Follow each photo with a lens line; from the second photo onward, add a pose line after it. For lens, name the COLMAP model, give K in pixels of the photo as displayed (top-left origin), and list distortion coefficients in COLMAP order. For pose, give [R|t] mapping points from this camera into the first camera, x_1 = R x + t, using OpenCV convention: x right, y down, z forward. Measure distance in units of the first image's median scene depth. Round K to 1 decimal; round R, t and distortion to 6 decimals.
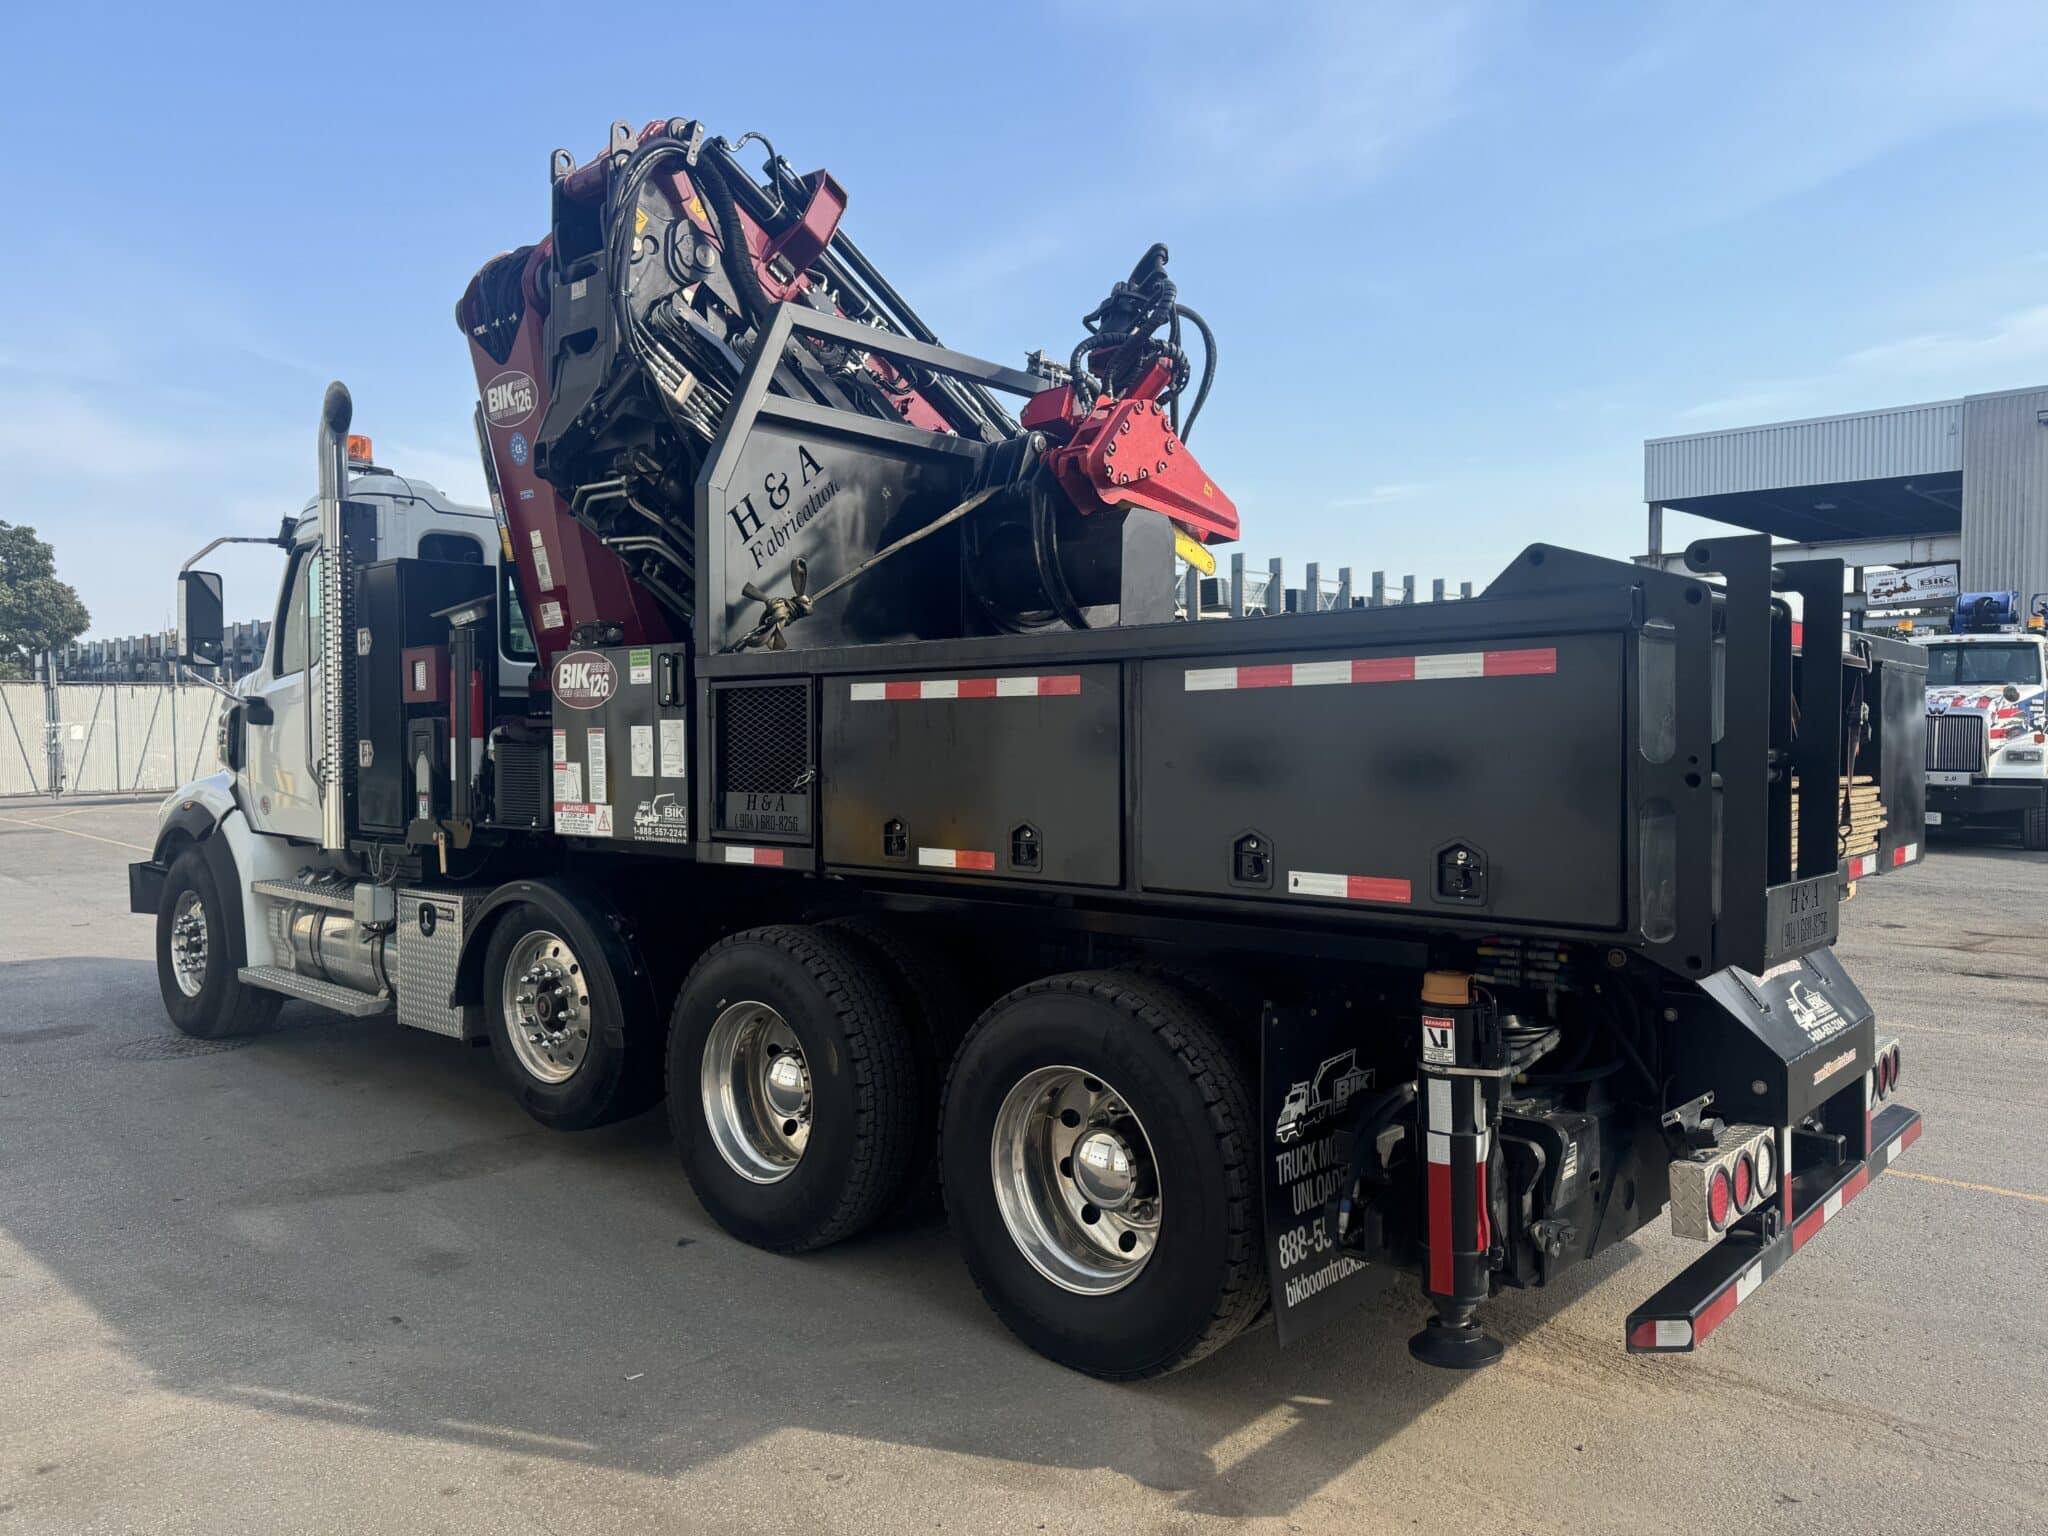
lens RADIAL K [[1425.1, 0, 1027.7], [0, 1425.1, 763.9], [0, 0, 1]] dist [0.048422, -0.032425]
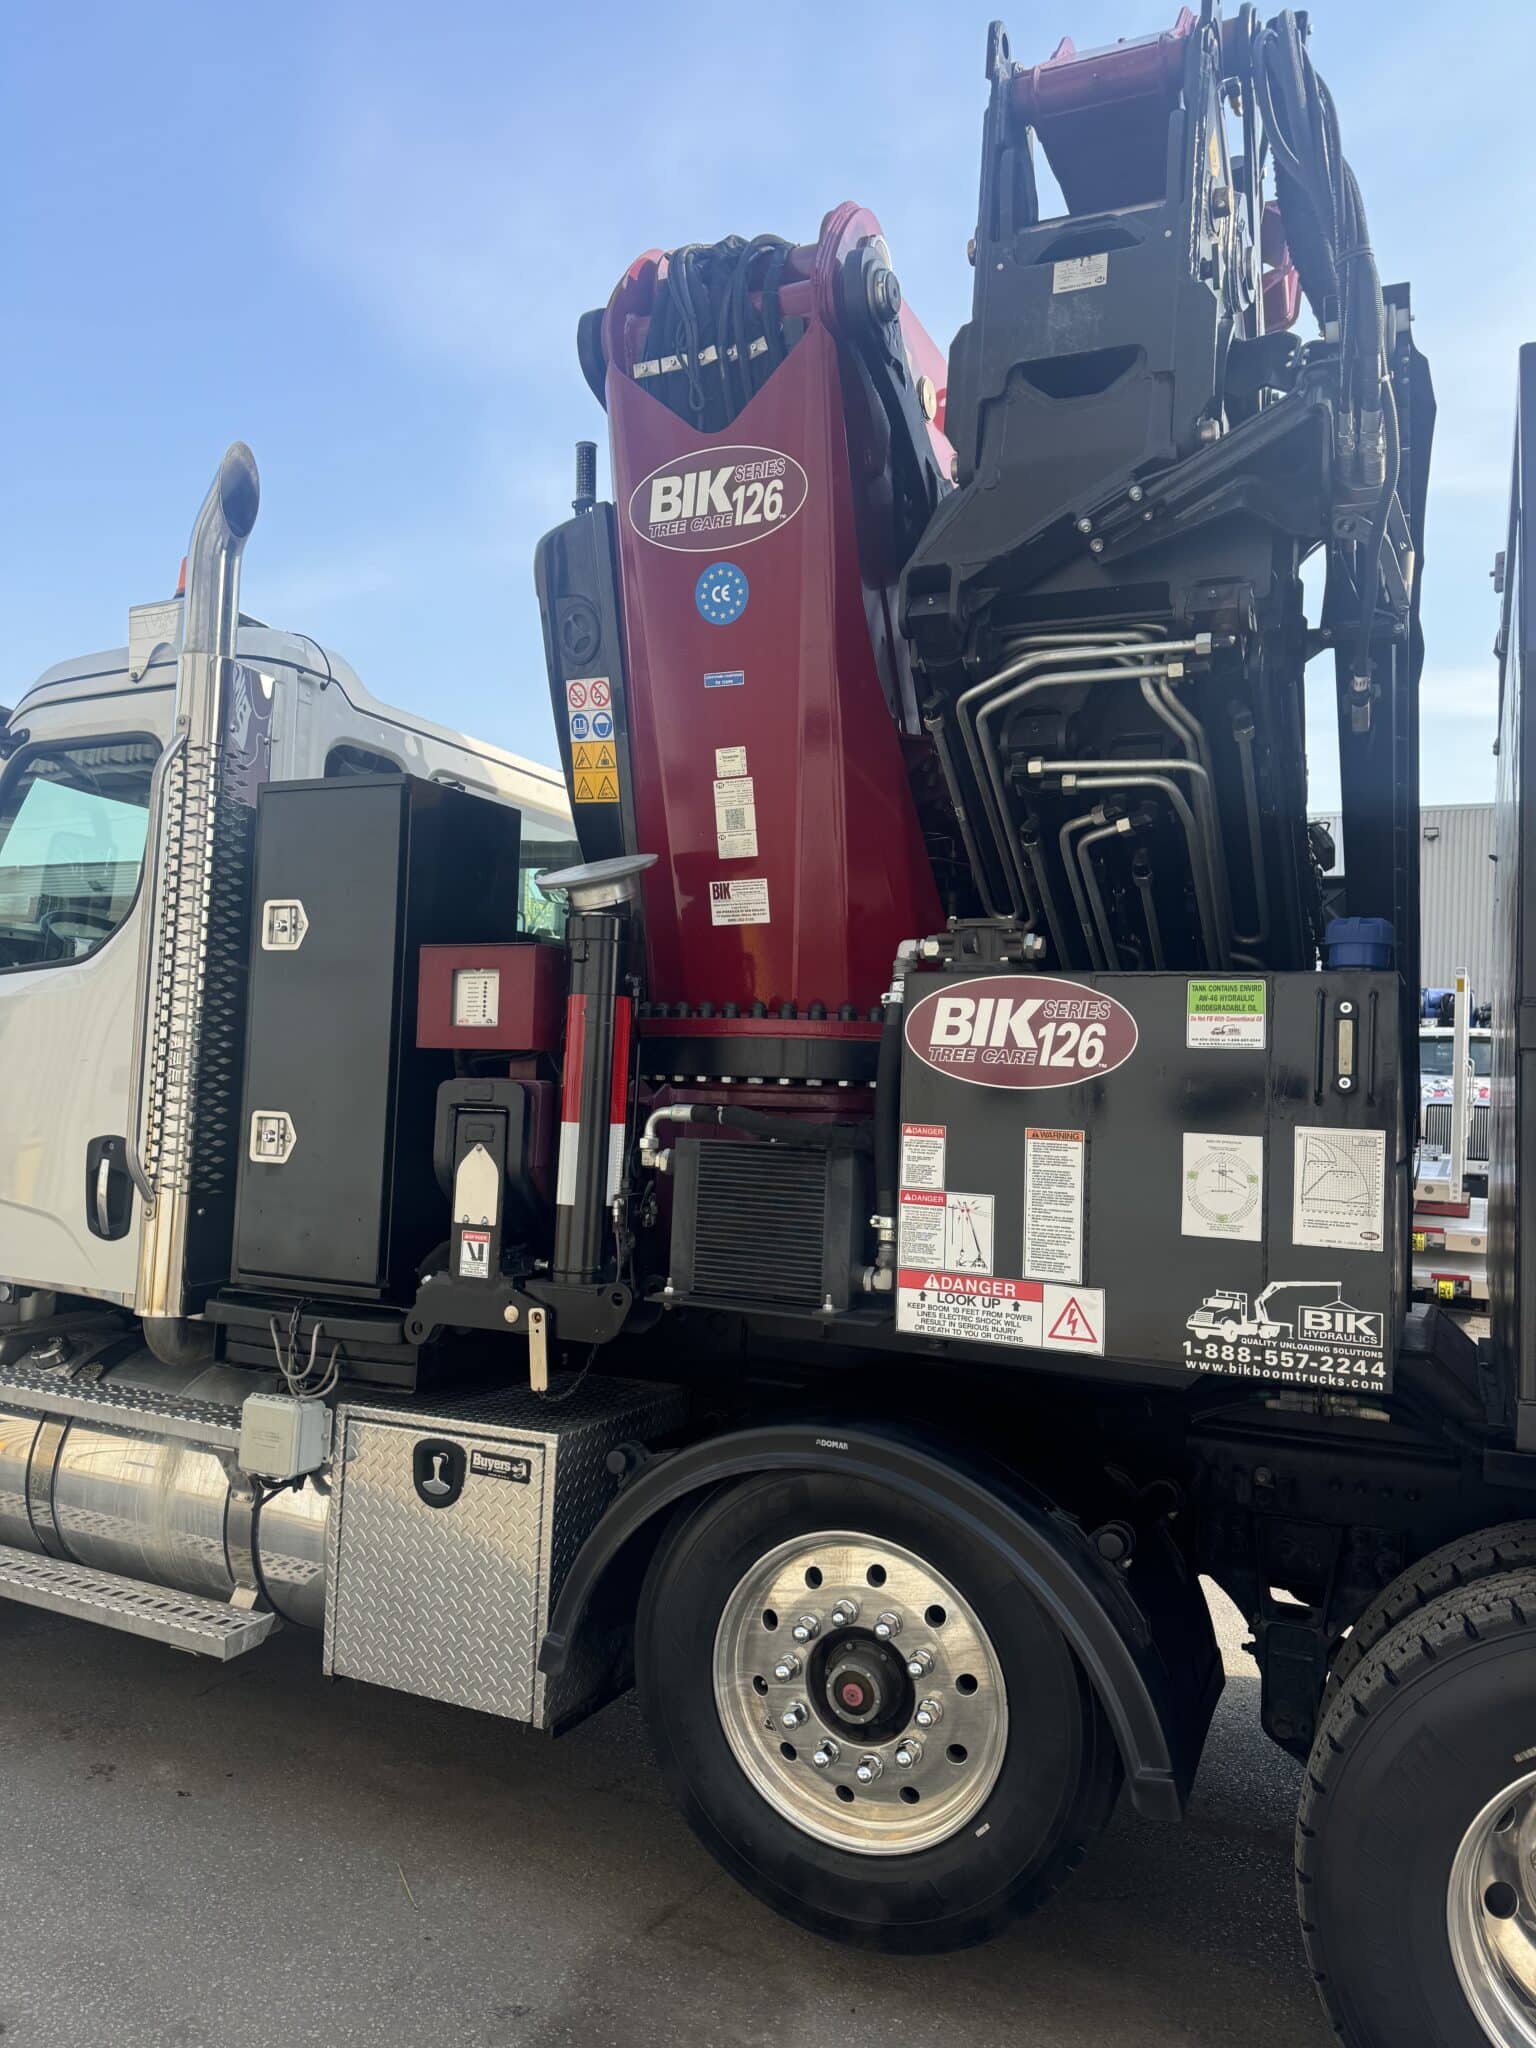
lens RADIAL K [[1425.1, 0, 760.9], [0, 1425.1, 1027.7], [0, 0, 1]] dist [0.048422, -0.032425]
pose [[0.956516, 0.063012, 0.284793, -0.530649], [-0.043316, 0.996247, -0.074940, -0.018244], [-0.288446, 0.059345, 0.955655, 0.538091]]
